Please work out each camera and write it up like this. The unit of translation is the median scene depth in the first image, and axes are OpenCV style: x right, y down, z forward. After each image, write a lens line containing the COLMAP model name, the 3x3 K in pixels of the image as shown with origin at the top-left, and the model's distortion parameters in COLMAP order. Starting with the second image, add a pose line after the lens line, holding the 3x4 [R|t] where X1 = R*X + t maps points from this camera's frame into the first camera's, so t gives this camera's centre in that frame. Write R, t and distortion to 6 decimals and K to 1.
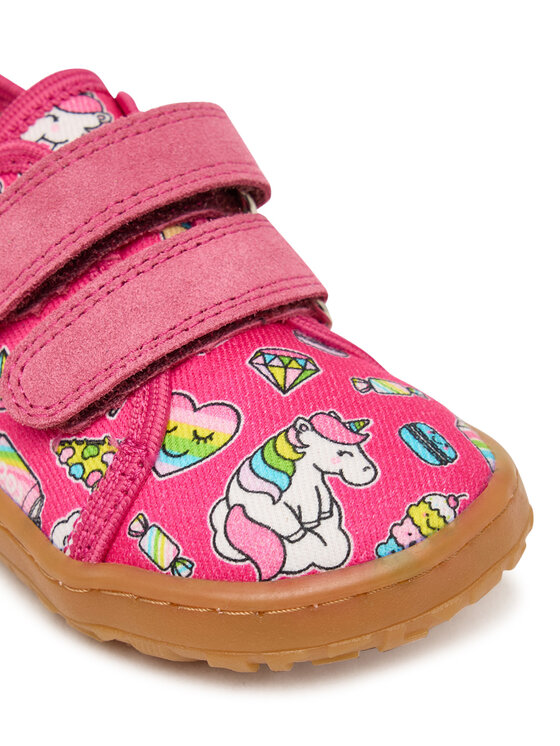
lens RADIAL K [[2069.3, 0, 280.0], [0, 2069.3, 373.0], [0, 0, 1]] dist [-0.060980, -0.285031]
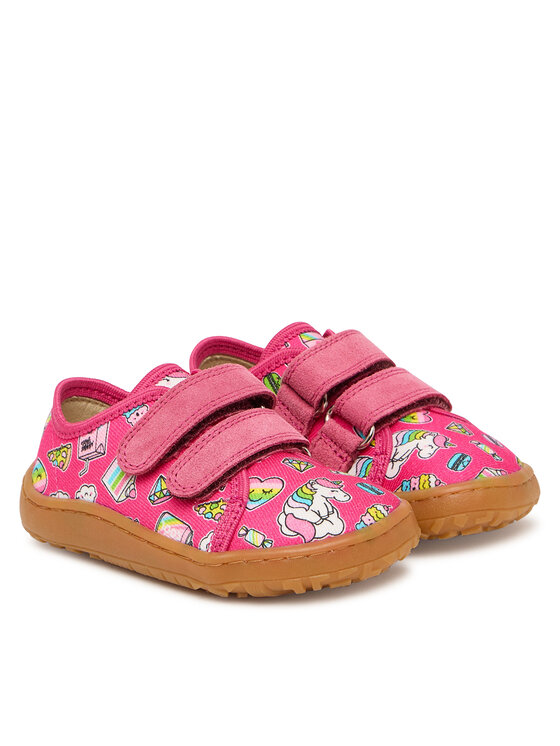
lens RADIAL K [[2229.3, 0, 280.0], [0, 2229.3, 373.0], [0, 0, 1]] dist [-0.933484, -0.067377]
pose [[0.985098, -0.066775, 0.158500, -0.380667], [0.121583, 0.922182, -0.367149, 0.763536], [-0.121650, 0.380949, 0.916558, -1.155598]]
